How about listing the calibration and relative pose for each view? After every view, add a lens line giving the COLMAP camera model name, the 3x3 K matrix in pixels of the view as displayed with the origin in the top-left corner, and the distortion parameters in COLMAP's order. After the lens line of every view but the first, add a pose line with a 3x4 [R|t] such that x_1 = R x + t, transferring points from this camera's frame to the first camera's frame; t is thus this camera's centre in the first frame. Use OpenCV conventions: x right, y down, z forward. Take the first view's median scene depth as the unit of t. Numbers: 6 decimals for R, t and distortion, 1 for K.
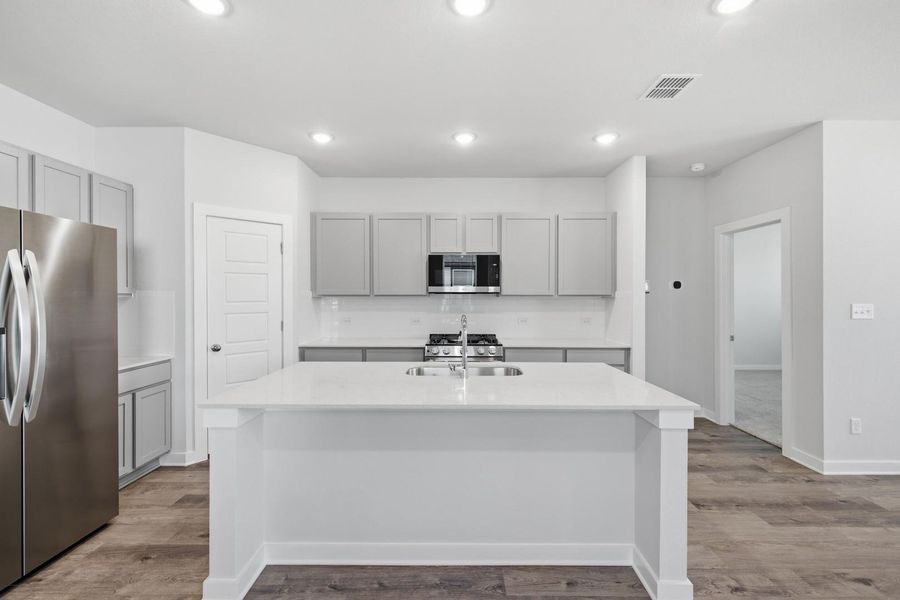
lens RADIAL K [[370.7, 0, 445.4], [0, 370.7, 299.5], [0, 0, 1]] dist [-0.000357, 0.000316]
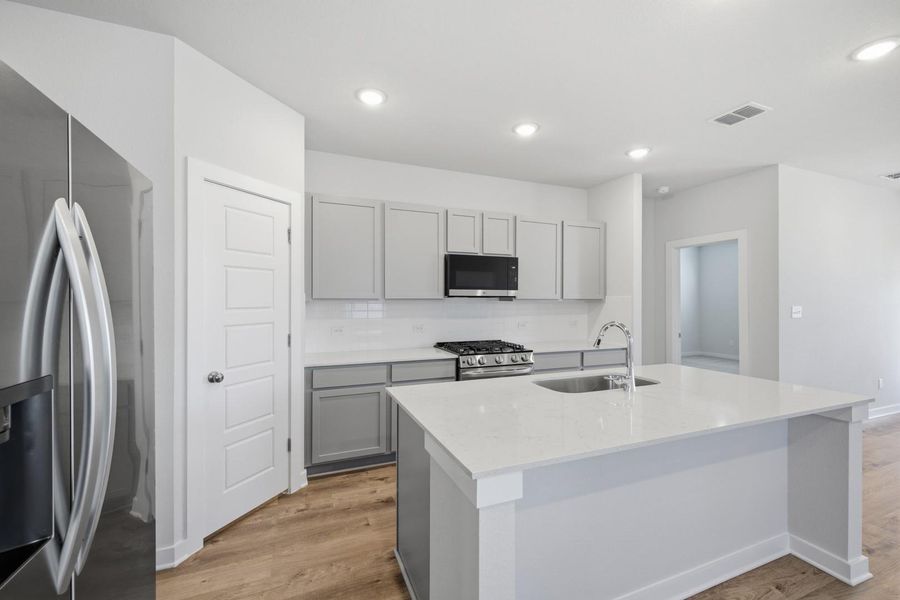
lens RADIAL K [[370.7, 0, 449.2], [0, 370.7, 300.7], [0, 0, 1]] dist [-0.000357, 0.000316]
pose [[0.928415, 0.000316, 0.371546, -0.378808], [0.002229, 0.999977, -0.006420, -0.002349], [-0.371539, 0.006789, 0.928392, 0.173146]]
